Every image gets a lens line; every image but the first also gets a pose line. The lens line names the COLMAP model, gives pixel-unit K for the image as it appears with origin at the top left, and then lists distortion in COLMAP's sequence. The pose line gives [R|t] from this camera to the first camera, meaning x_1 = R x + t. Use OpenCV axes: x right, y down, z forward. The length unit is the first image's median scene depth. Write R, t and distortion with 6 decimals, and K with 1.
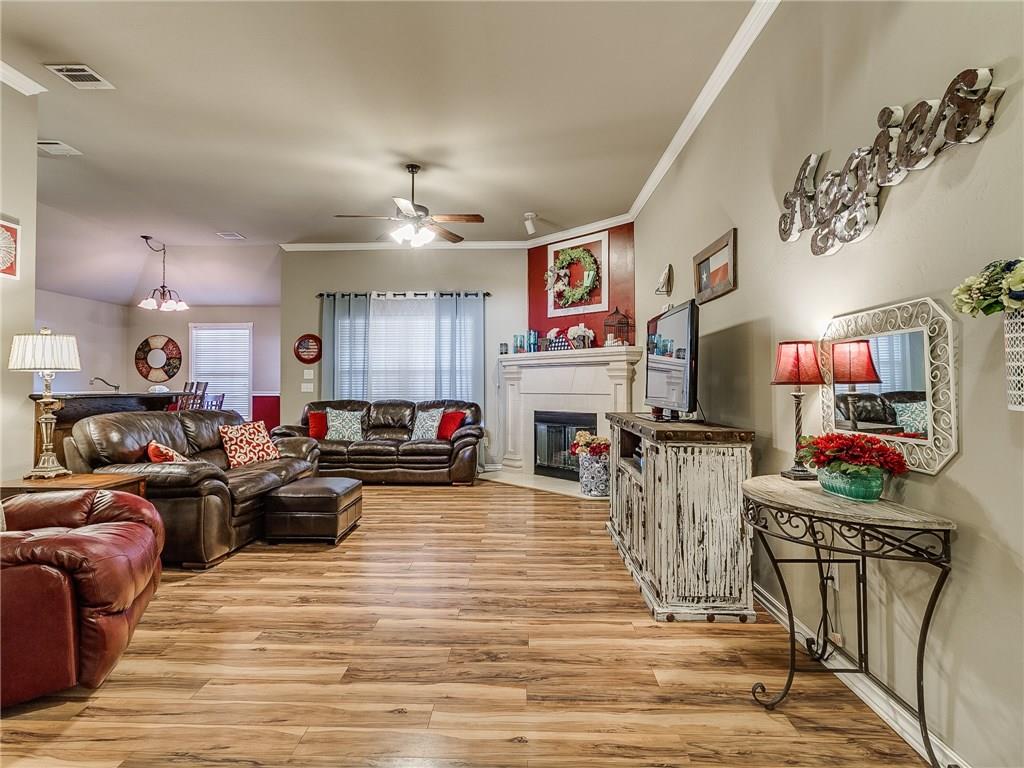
lens RADIAL K [[550.4, 0, 521.4], [0, 550.4, 372.3], [0, 0, 1]] dist [0.001204, -0.000061]
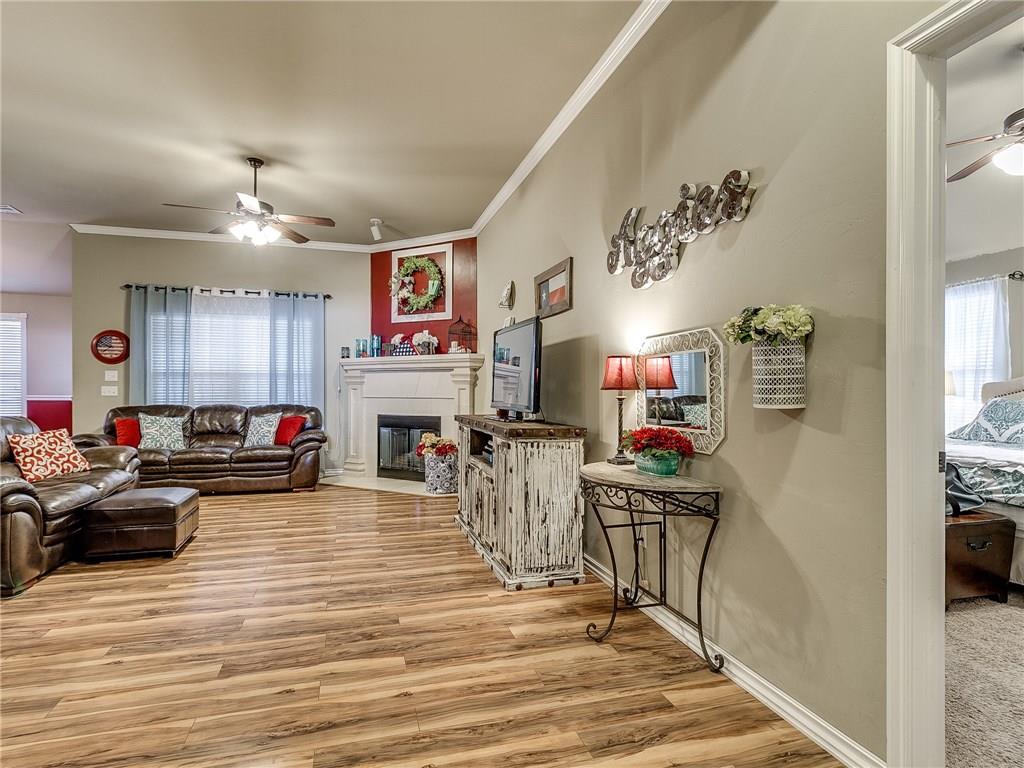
lens RADIAL K [[550.4, 0, 527.0], [0, 550.4, 389.4], [0, 0, 1]] dist [0.001204, -0.000061]
pose [[0.948603, 0.004838, 0.316430, -0.040301], [-0.011953, 0.999717, 0.020546, -0.000836], [-0.316242, -0.023272, 0.948393, -0.051925]]
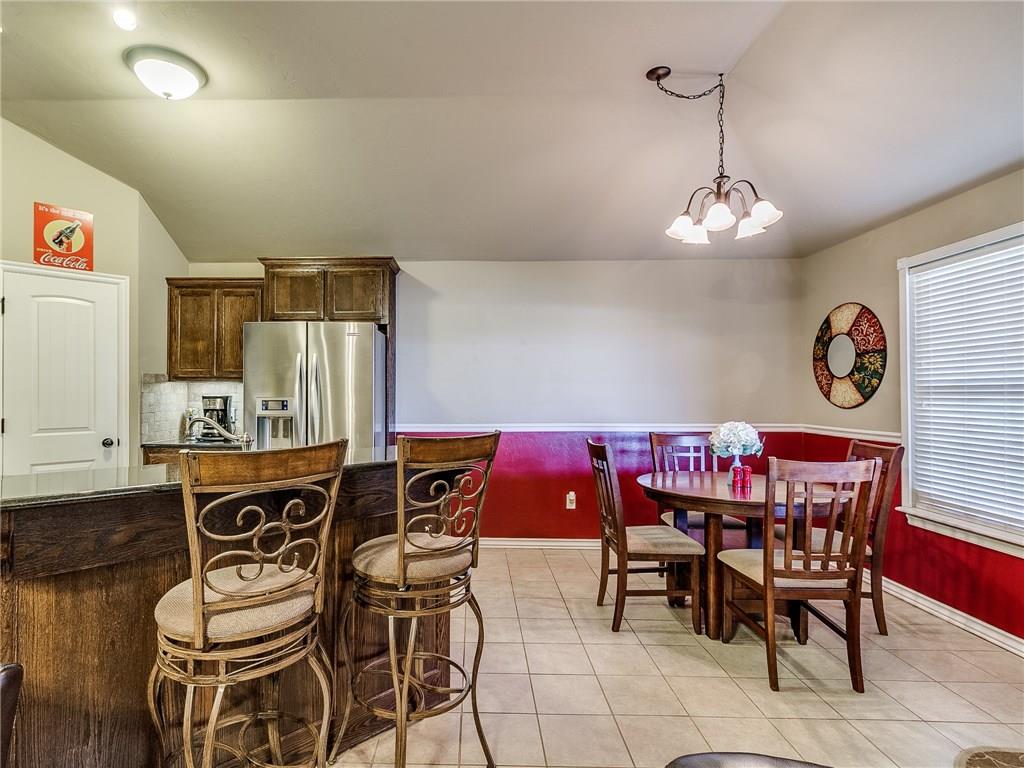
lens RADIAL K [[550.4, 0, 479.1], [0, 550.4, 391.0], [0, 0, 1]] dist [0.001204, -0.000061]
pose [[-0.010294, -0.003396, -0.999941, -0.276344], [0.024483, 0.999694, -0.003647, -0.002571], [0.999647, -0.024519, -0.010208, 0.934173]]
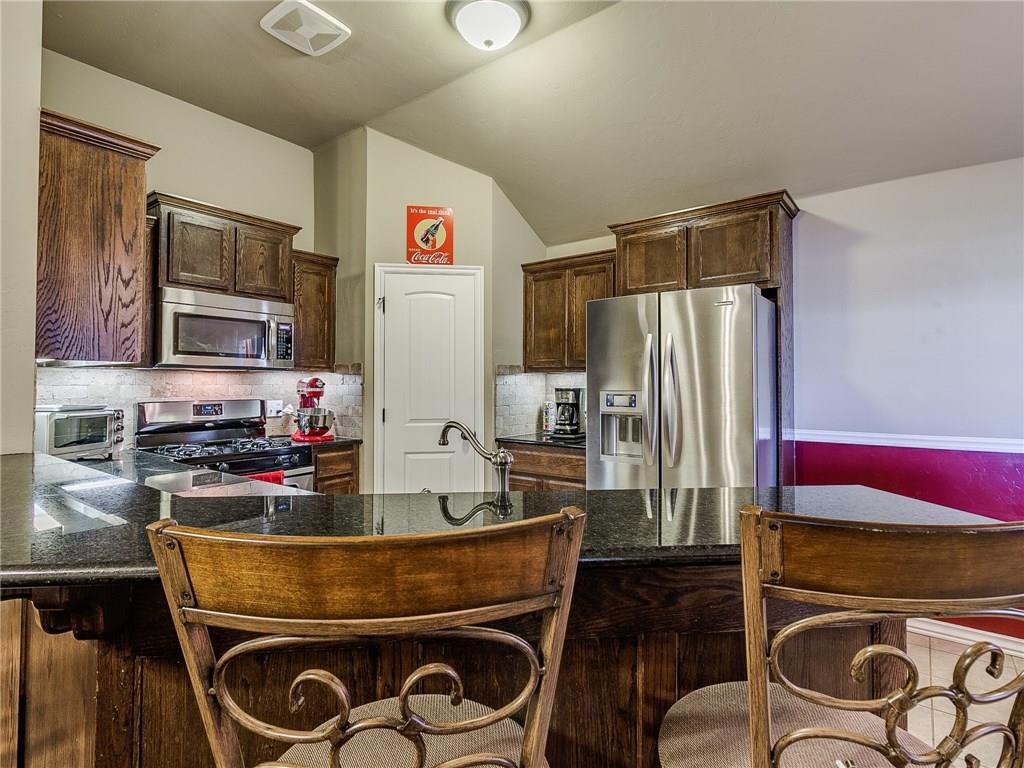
lens RADIAL K [[520.8, 0, 510.8], [0, 520.8, 373.7], [0, 0, 1]] dist [-0.000961, 0.000377]
pose [[-0.629085, -0.016523, -0.777161, -0.465572], [0.018569, 0.999169, -0.036274, -0.003446], [0.777115, -0.037251, -0.628255, 0.916387]]
